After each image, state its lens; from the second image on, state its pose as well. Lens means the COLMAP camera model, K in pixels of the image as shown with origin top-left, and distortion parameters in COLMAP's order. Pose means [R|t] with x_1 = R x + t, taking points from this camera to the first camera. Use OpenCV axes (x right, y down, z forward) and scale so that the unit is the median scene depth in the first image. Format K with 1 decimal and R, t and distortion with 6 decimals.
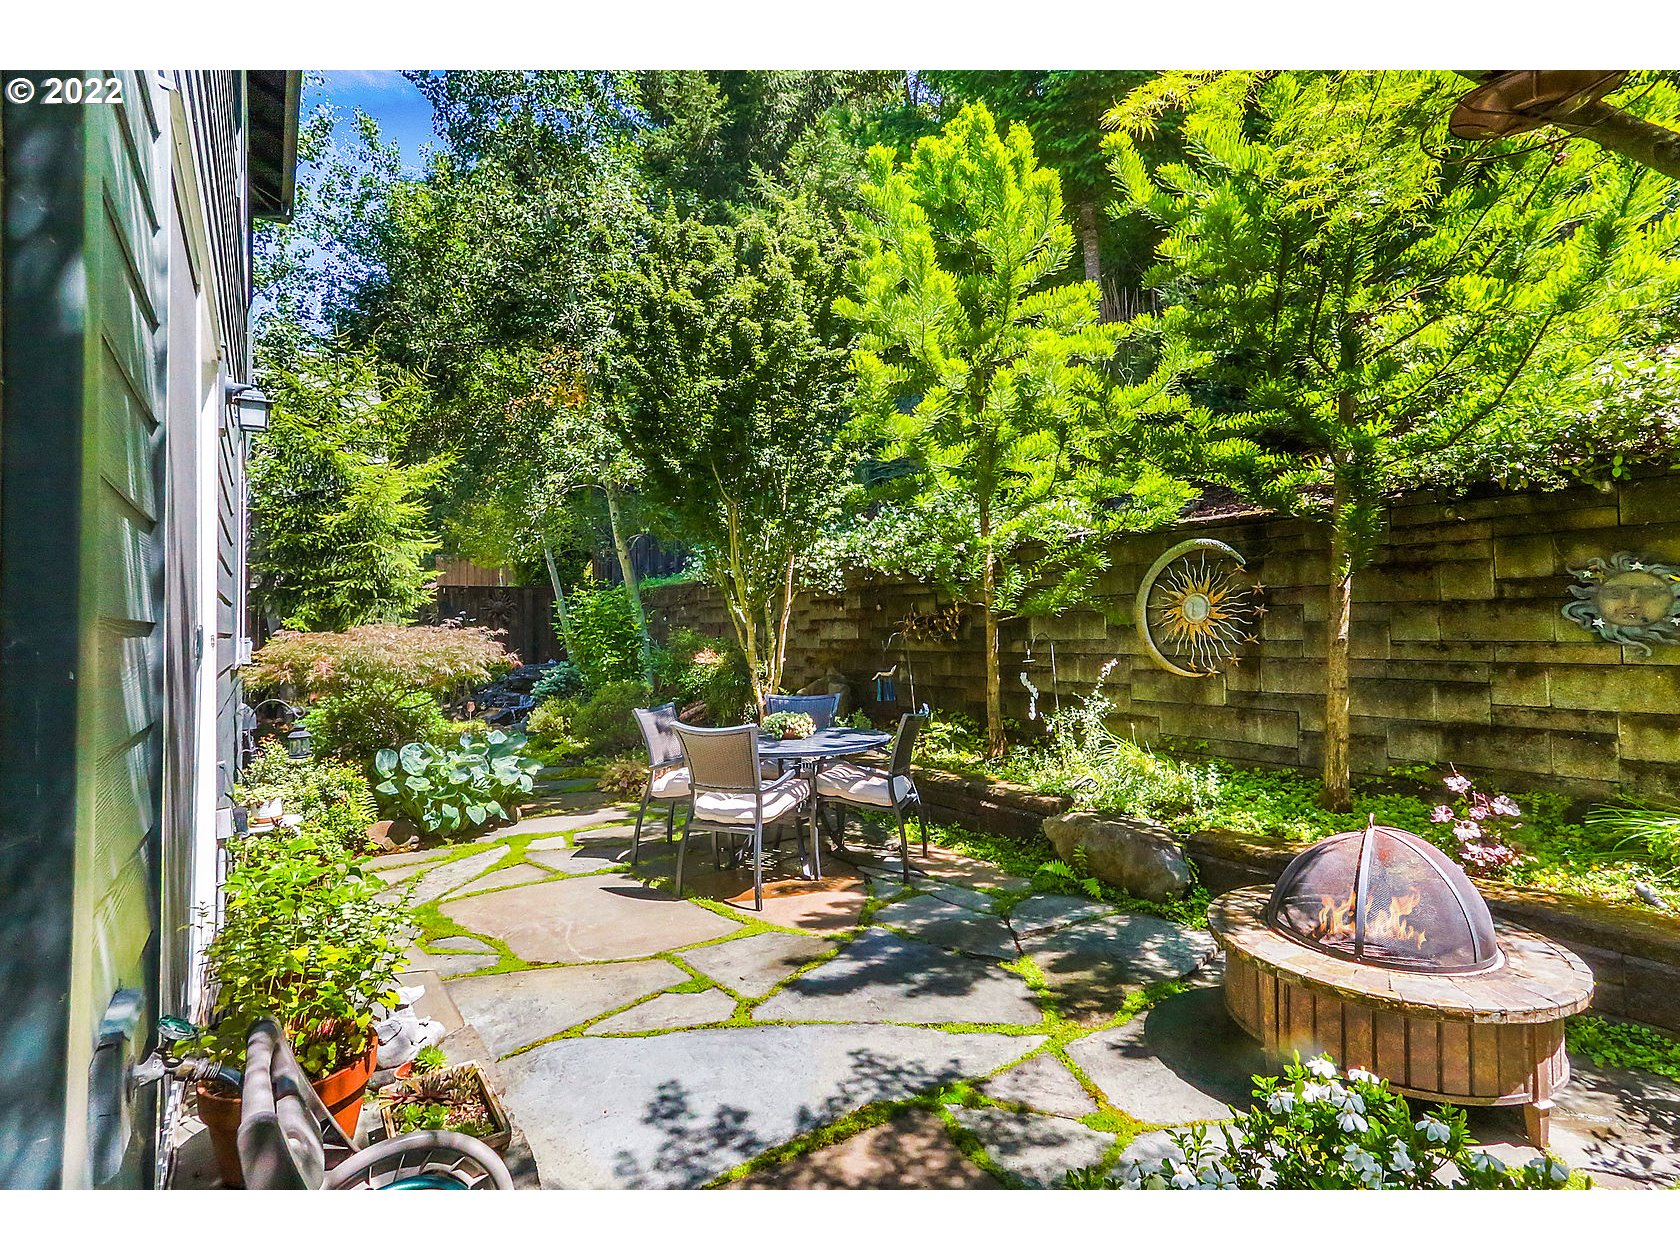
lens RADIAL K [[848.8, 0, 839.7], [0, 848.8, 623.5], [0, 0, 1]] dist [-0.026984, 0.015802]
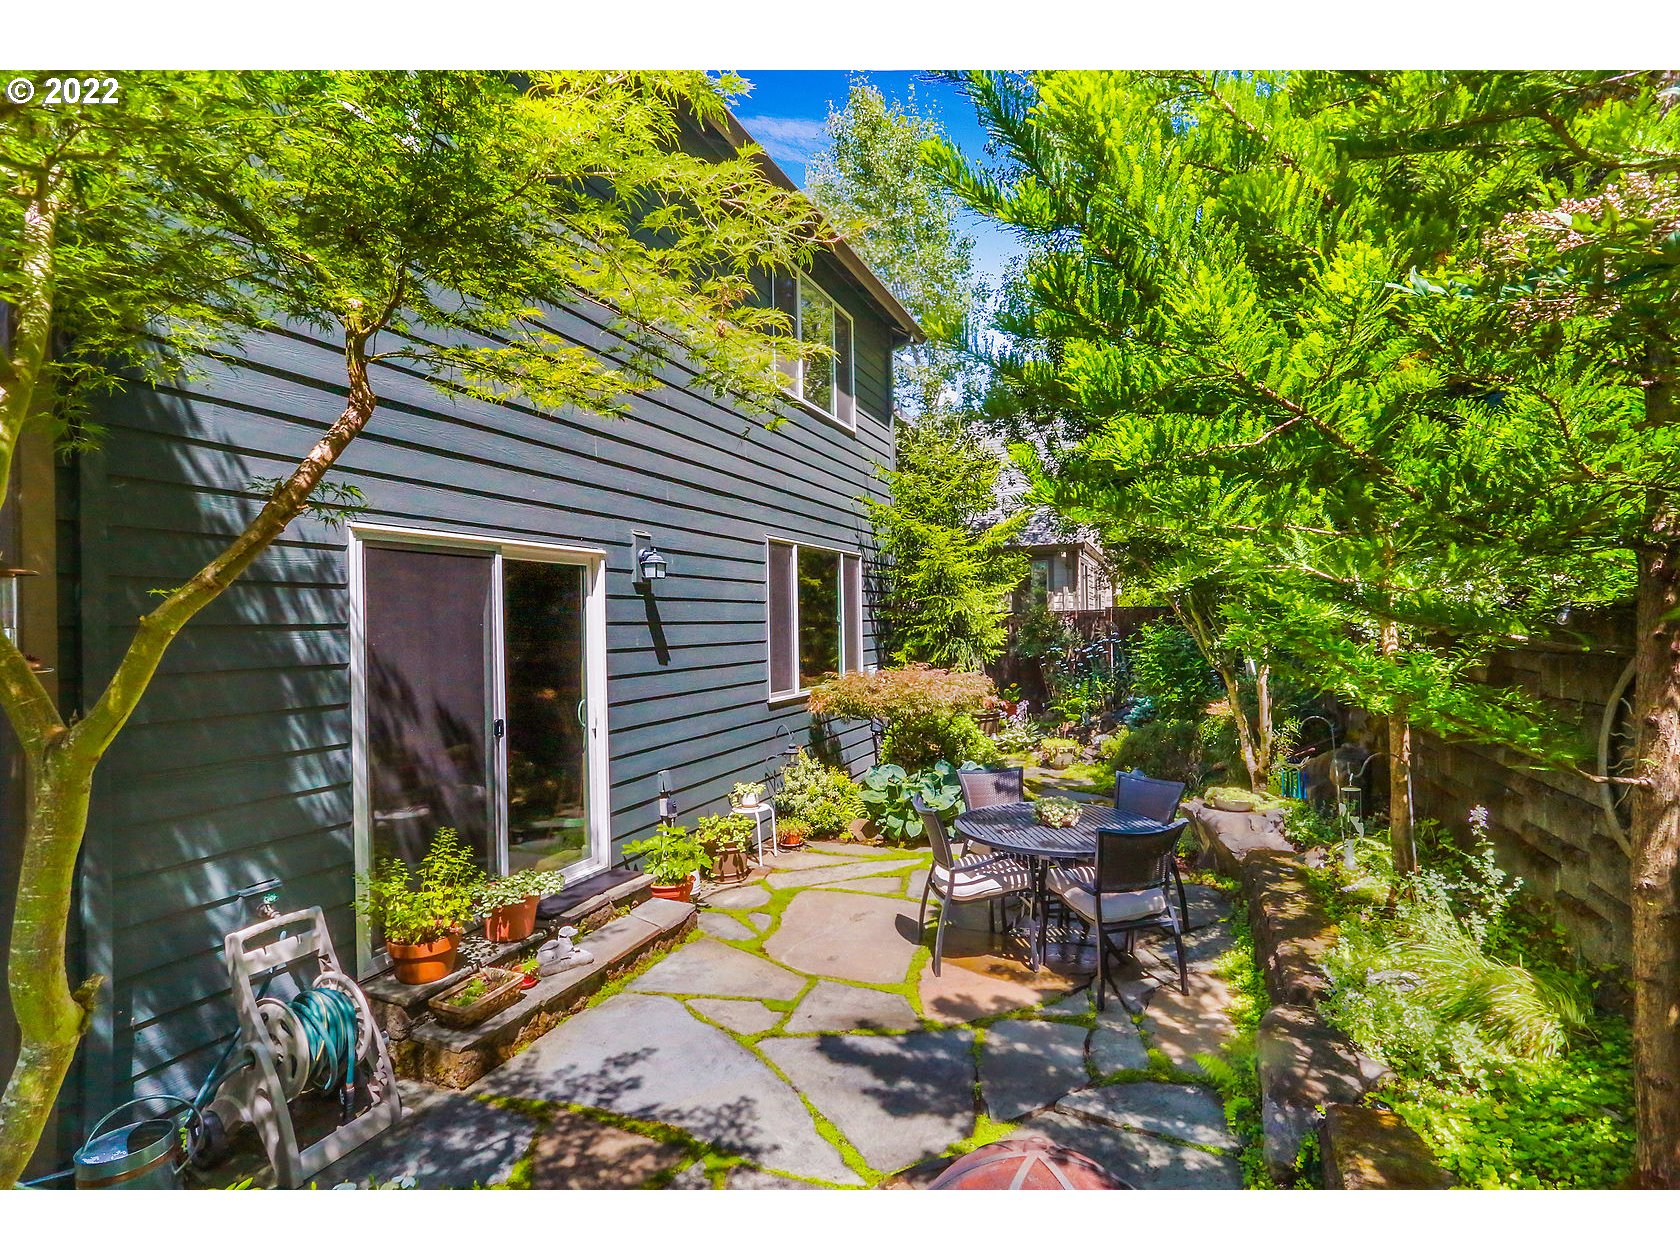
lens RADIAL K [[848.8, 0, 840.1], [0, 848.8, 629.9], [0, 0, 1]] dist [-0.026984, 0.015802]
pose [[0.521940, 0.020355, -0.852739, 0.766377], [0.014861, 0.999346, 0.032951, -0.149714], [0.852853, -0.029871, 0.521297, 0.328836]]
